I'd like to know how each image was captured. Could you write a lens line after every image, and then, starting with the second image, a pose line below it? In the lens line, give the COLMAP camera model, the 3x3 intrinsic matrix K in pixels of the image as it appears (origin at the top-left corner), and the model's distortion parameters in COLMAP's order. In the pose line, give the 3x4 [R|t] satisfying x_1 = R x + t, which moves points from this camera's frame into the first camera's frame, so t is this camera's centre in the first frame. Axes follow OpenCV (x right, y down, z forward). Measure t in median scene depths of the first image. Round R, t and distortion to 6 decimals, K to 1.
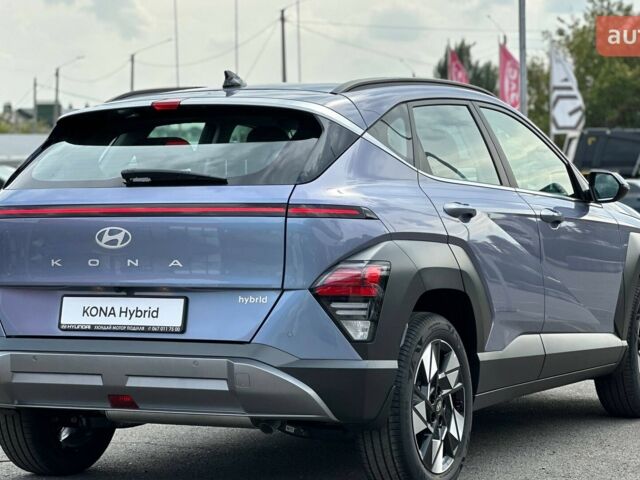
lens RADIAL K [[1899.5, 0, 320.8], [0, 1899.5, 236.0], [0, 0, 1]] dist [0.079329, 0.000000]
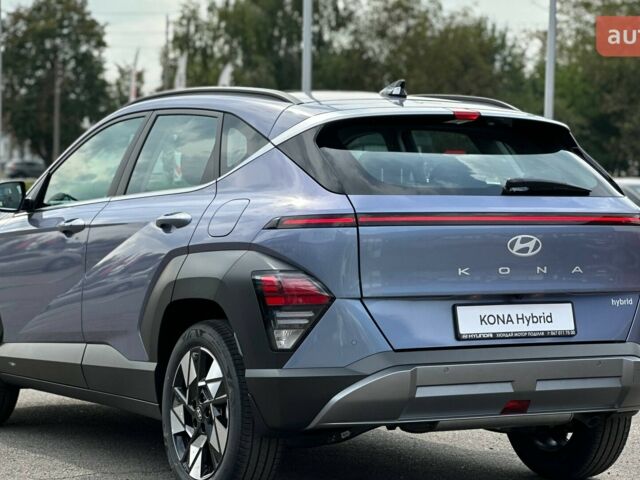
lens RADIAL K [[1899.5, 0, 320.5], [0, 1899.5, 243.8], [0, 0, 1]] dist [0.079329, 0.000000]
pose [[0.538652, -0.002989, 0.842523, -1.019759], [0.007798, 0.999969, -0.001438, 0.000528], [-0.842492, 0.007345, 0.538658, 0.542583]]
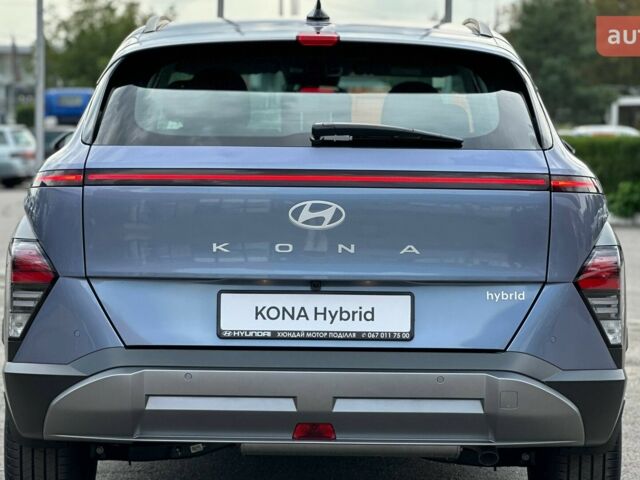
lens RADIAL K [[1899.5, 0, 338.3], [0, 1899.5, 282.5], [0, 0, 1]] dist [0.079329, 0.000000]
pose [[0.881417, -0.007981, 0.472271, -0.453808], [-0.012530, 0.999110, 0.040268, -0.002732], [-0.472172, -0.041411, 0.880533, 0.334376]]
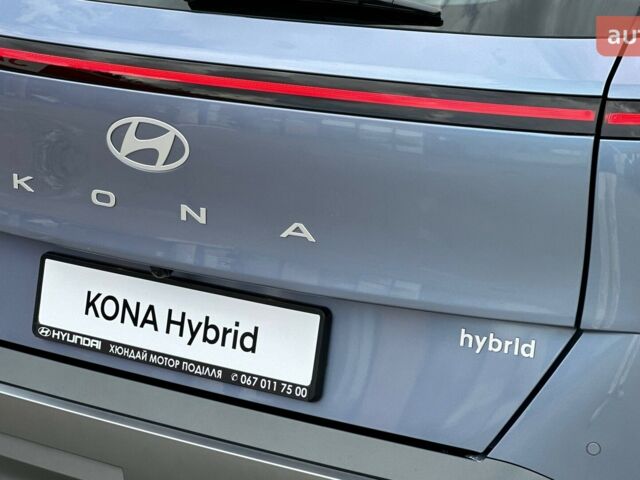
lens RADIAL K [[1899.5, 0, 317.7], [0, 1899.5, 235.6], [0, 0, 1]] dist [0.079329, 0.000000]
pose [[0.989213, 0.049984, -0.137695, -0.019496], [-0.017514, 0.973598, 0.227597, -0.070283], [0.145436, -0.222730, 0.963971, 0.621144]]
